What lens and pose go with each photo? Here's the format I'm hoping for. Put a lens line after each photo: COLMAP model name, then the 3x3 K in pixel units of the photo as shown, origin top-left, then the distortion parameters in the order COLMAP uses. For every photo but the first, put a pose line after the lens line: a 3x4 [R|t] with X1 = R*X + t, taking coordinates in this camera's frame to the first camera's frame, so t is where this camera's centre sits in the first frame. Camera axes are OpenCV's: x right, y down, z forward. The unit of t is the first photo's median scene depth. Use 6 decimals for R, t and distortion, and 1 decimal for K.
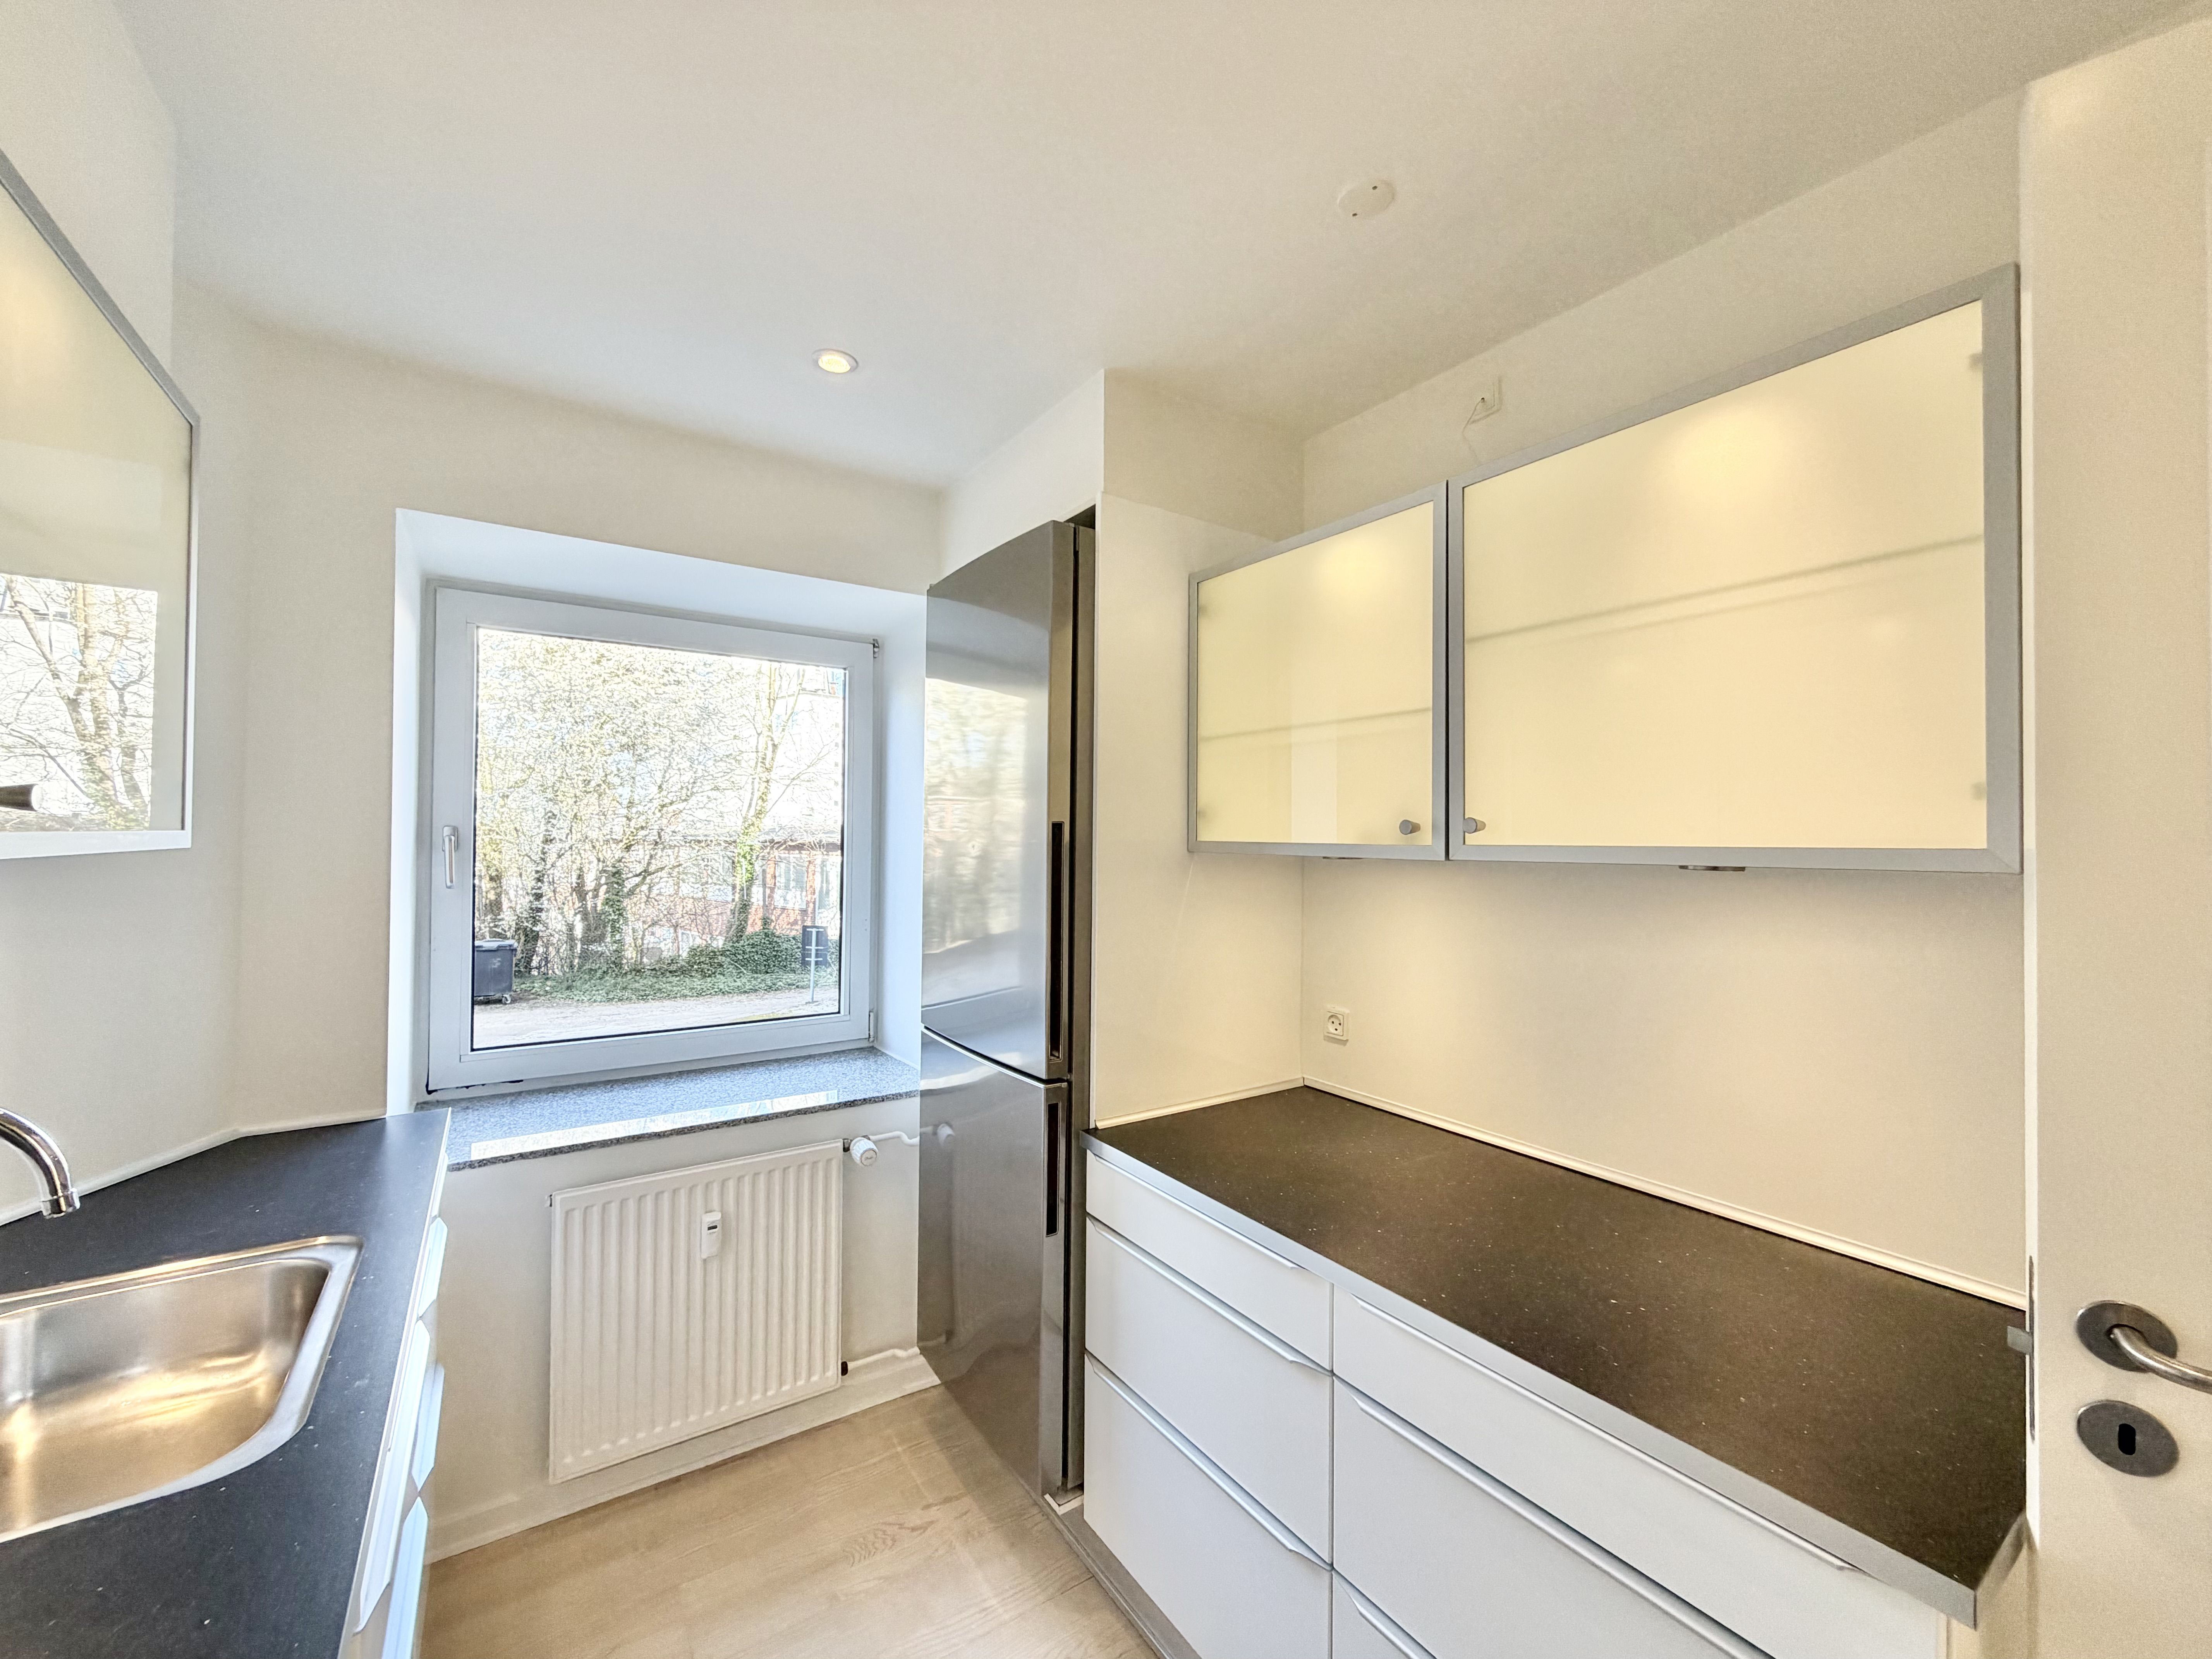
lens RADIAL K [[876.9, 0, 1092.3], [0, 876.9, 828.2], [0, 0, 1]] dist [-0.005483, 0.000876]
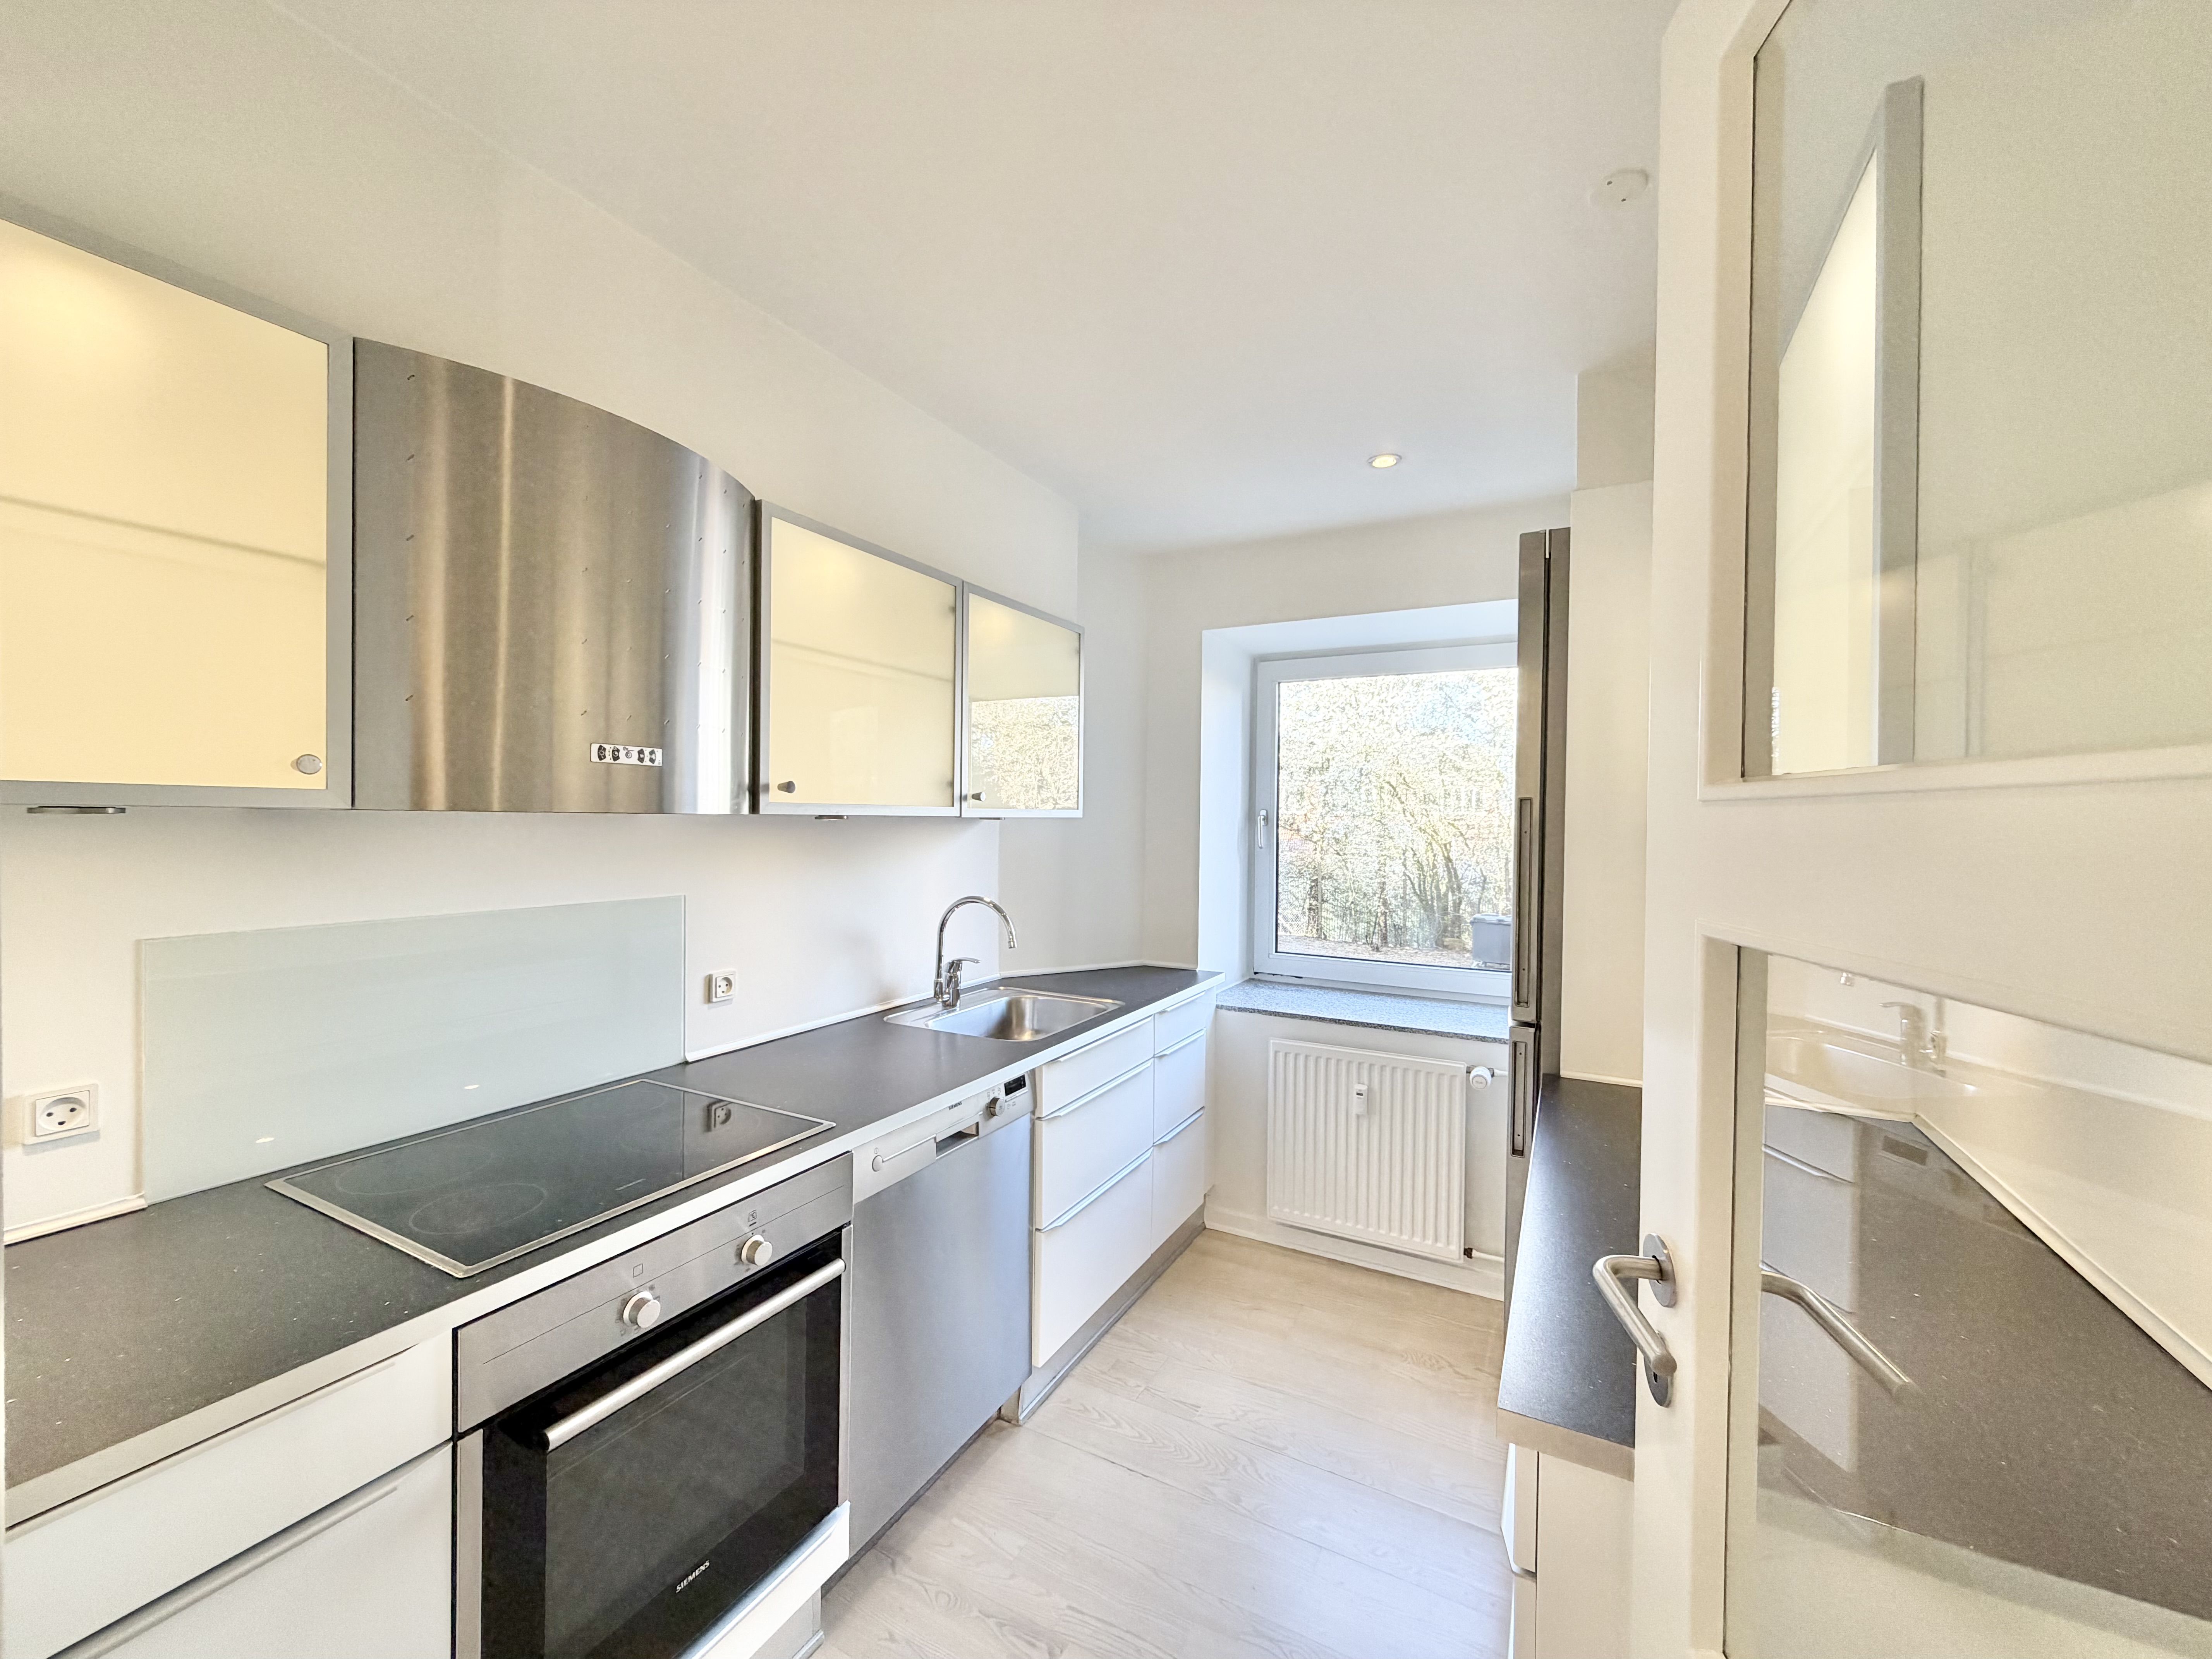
lens RADIAL K [[876.9, 0, 1096.8], [0, 876.9, 825.3], [0, 0, 1]] dist [-0.005483, 0.000876]
pose [[0.466129, 0.004463, -0.884705, 0.619265], [0.002362, 0.999977, 0.006289, 0.017669], [0.884713, -0.005021, 0.466108, -0.022674]]
